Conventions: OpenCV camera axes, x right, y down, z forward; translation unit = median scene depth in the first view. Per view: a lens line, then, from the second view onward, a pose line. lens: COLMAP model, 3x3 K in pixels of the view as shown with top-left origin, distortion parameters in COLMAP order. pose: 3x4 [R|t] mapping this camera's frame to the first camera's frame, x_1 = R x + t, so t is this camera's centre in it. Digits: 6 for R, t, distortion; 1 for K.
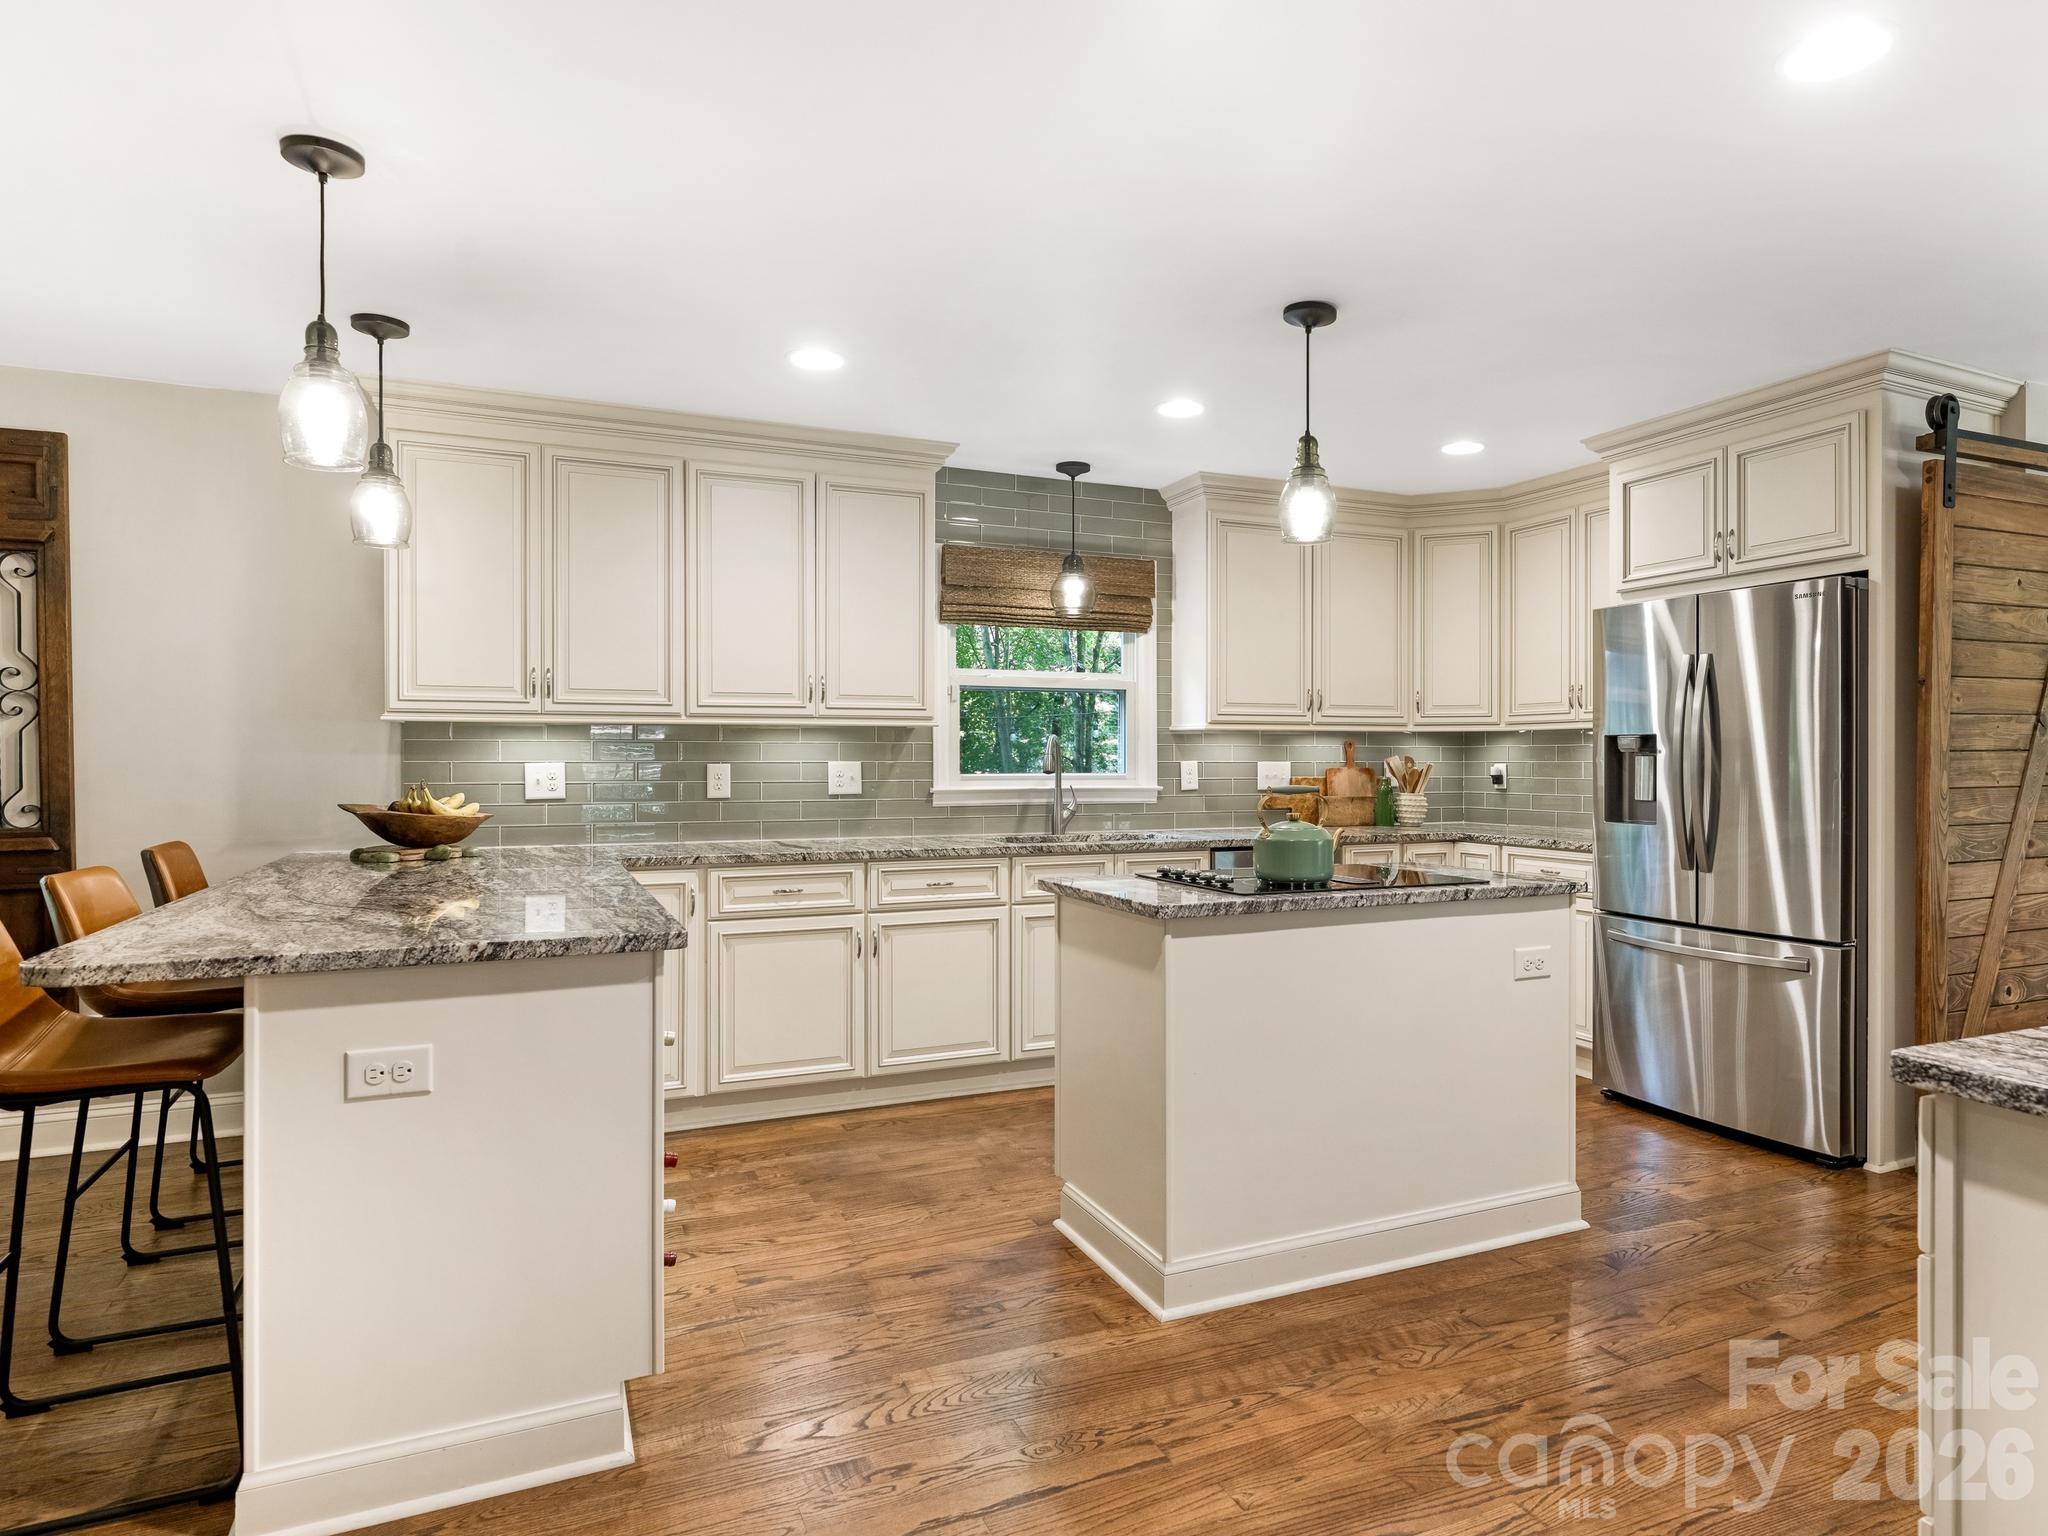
lens RADIAL K [[1210.1, 0, 1040.9], [0, 1210.1, 772.4], [0, 0, 1]] dist [-0.008193, 0.003619]
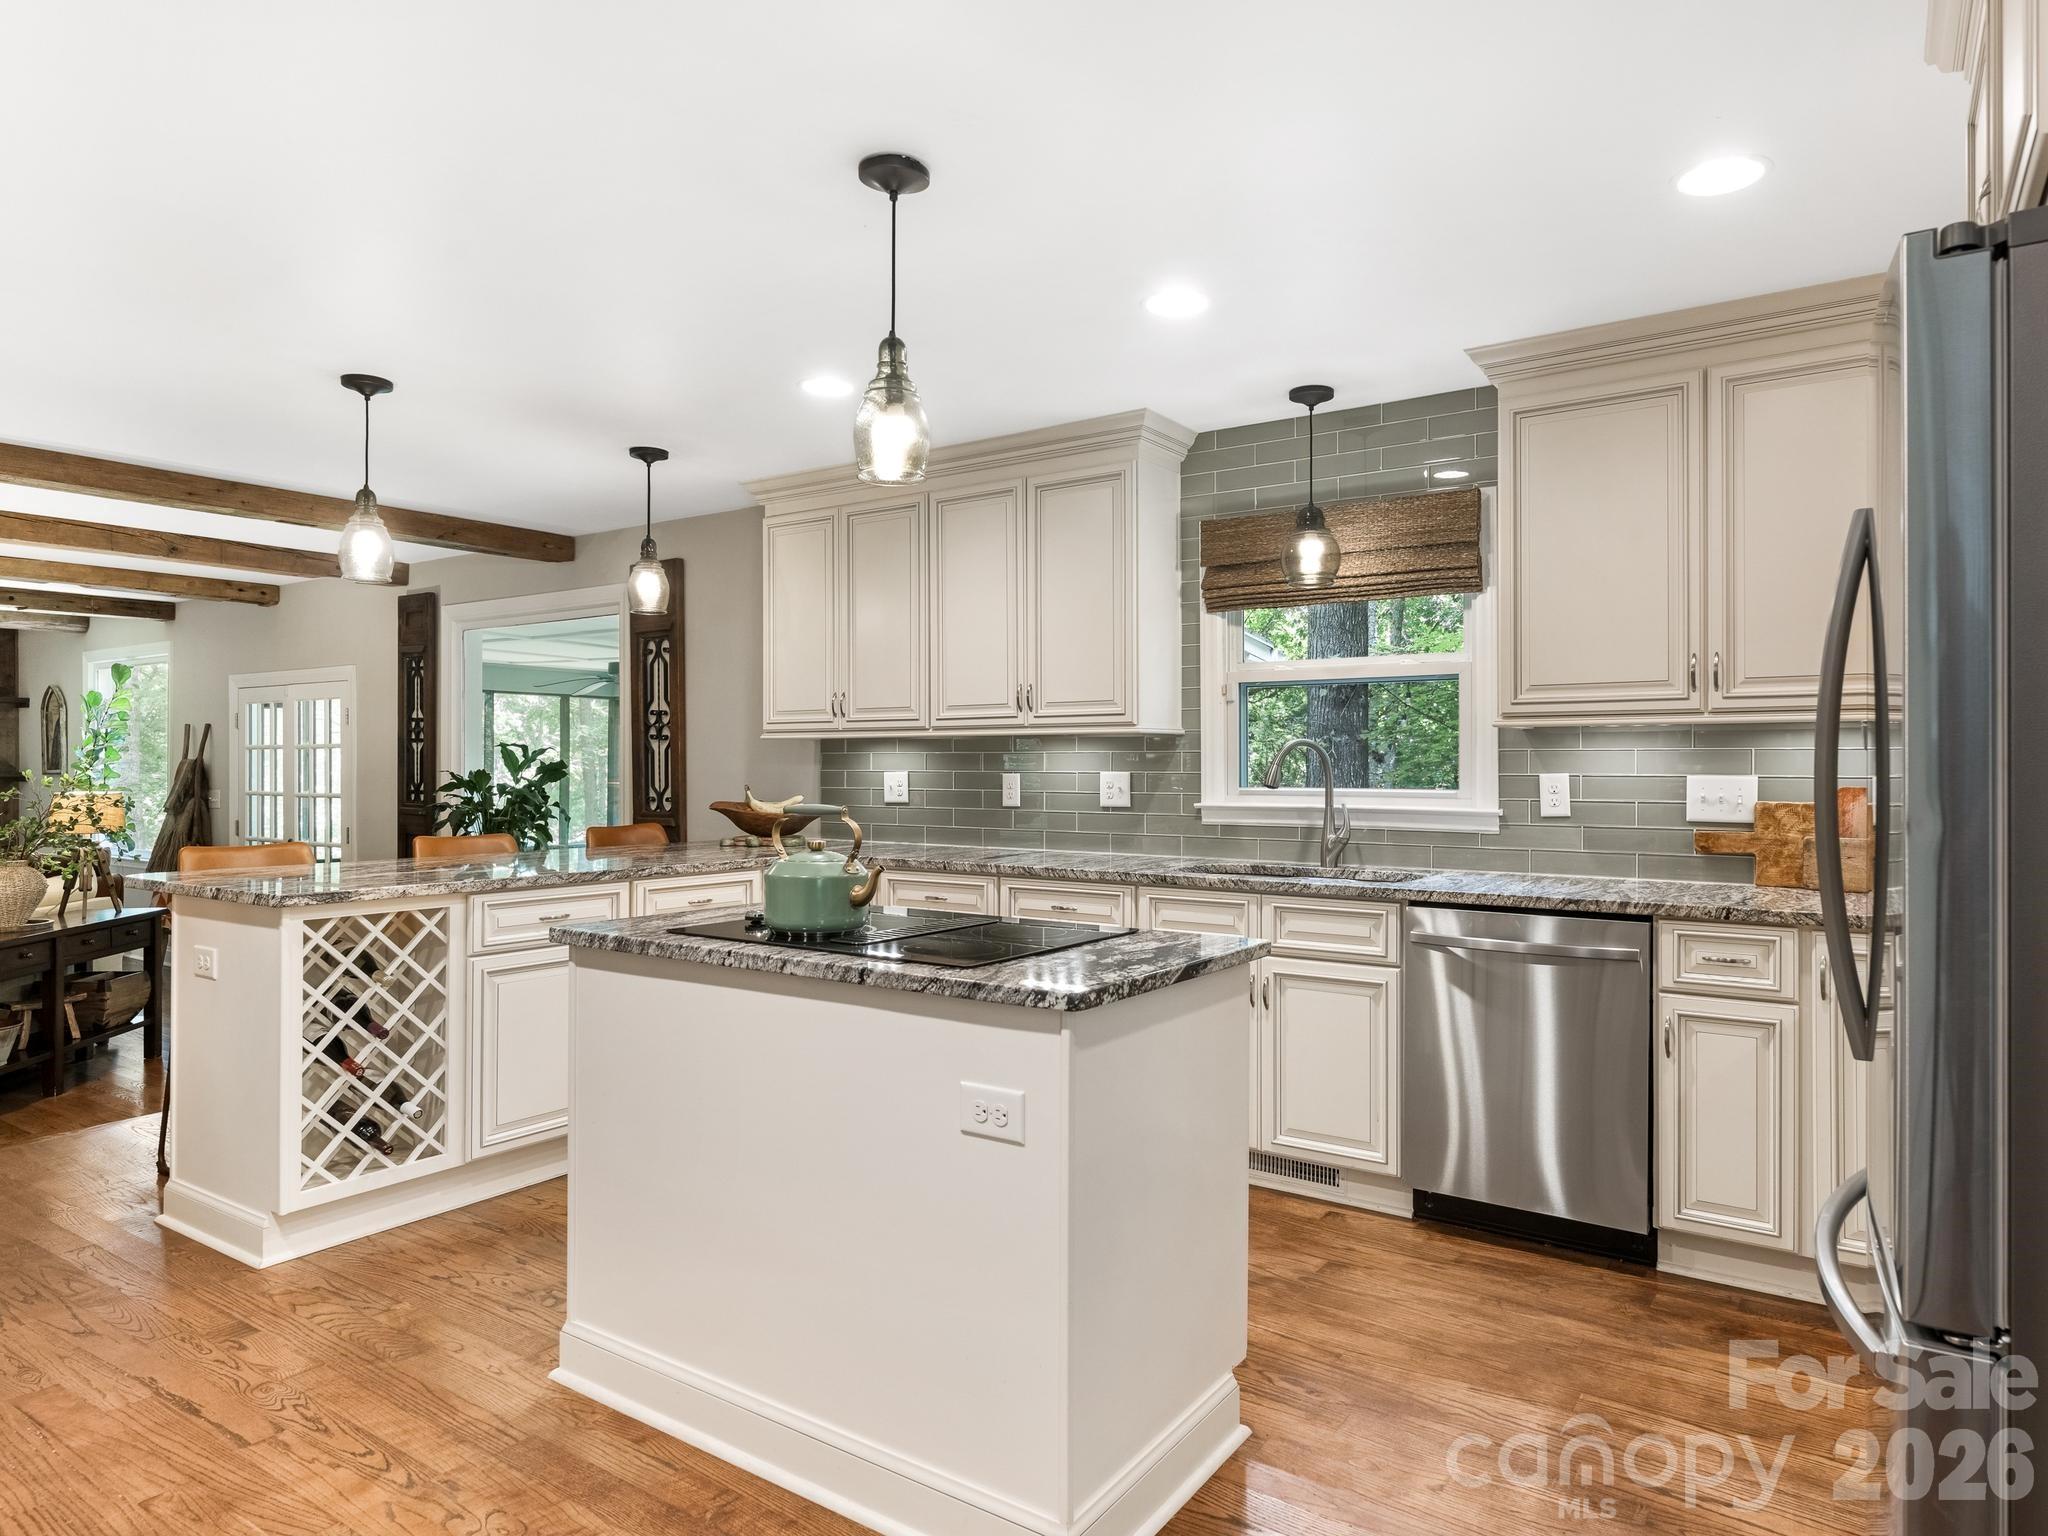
lens RADIAL K [[1210.1, 0, 1037.6], [0, 1210.1, 756.0], [0, 0, 1]] dist [-0.008193, 0.003619]
pose [[0.541201, -0.005957, -0.840872, 0.593551], [-0.011115, 0.999837, -0.014236, -0.007285], [0.840820, 0.017051, 0.541047, 0.441226]]
